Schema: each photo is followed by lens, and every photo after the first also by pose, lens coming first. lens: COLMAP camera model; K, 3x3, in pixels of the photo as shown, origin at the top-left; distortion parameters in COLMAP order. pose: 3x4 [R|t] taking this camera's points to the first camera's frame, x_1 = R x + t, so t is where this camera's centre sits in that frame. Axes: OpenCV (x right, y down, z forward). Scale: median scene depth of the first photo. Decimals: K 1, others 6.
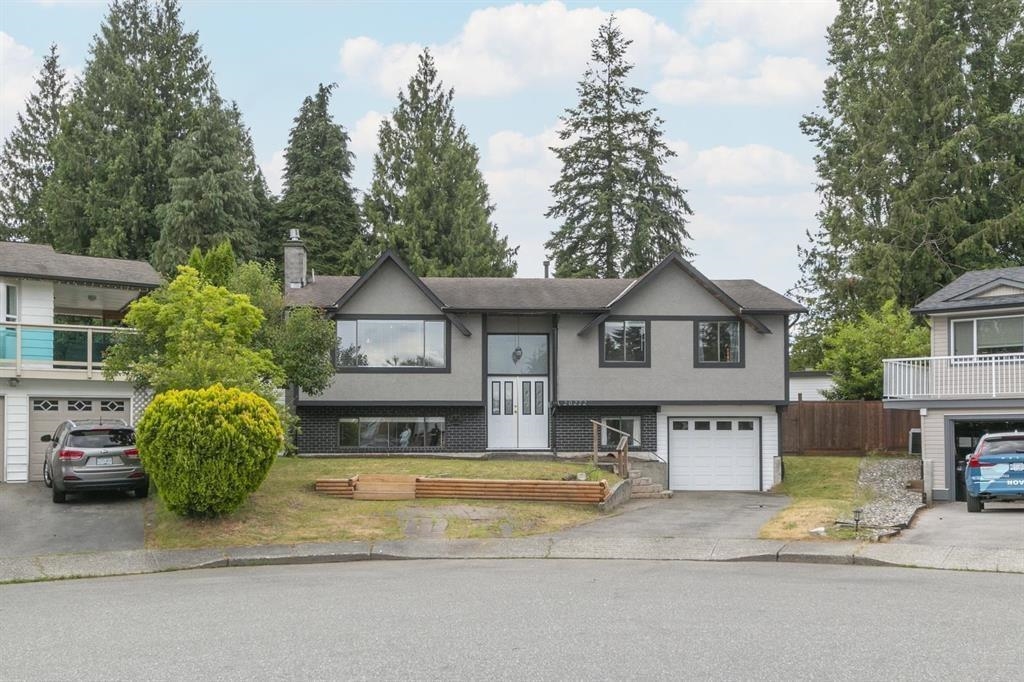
lens RADIAL K [[1021.7, 0, 511.9], [0, 1021.7, 428.4], [0, 0, 1]] dist [0.012984, -0.004570]
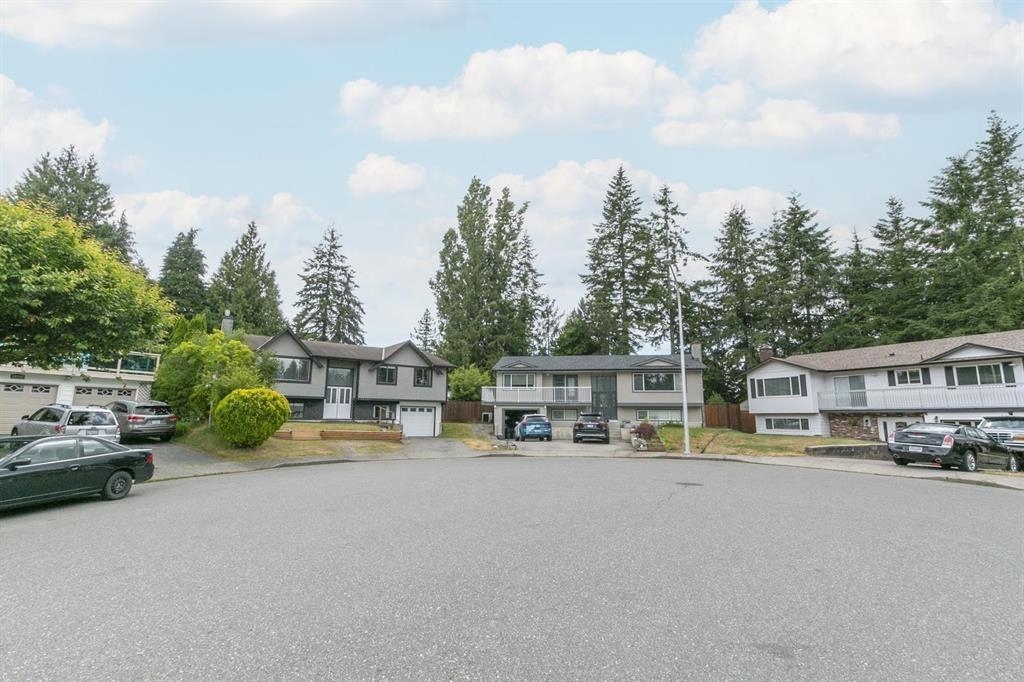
lens RADIAL K [[473.6, 0, 512.0], [0, 473.6, 341.0], [0, 0, 1]] dist [0.023784, -0.000042]
pose [[0.851493, 0.098690, 0.514995, -0.115329], [-0.022267, 0.988048, -0.152527, 0.001333], [-0.523893, 0.118408, 0.843514, -0.062057]]
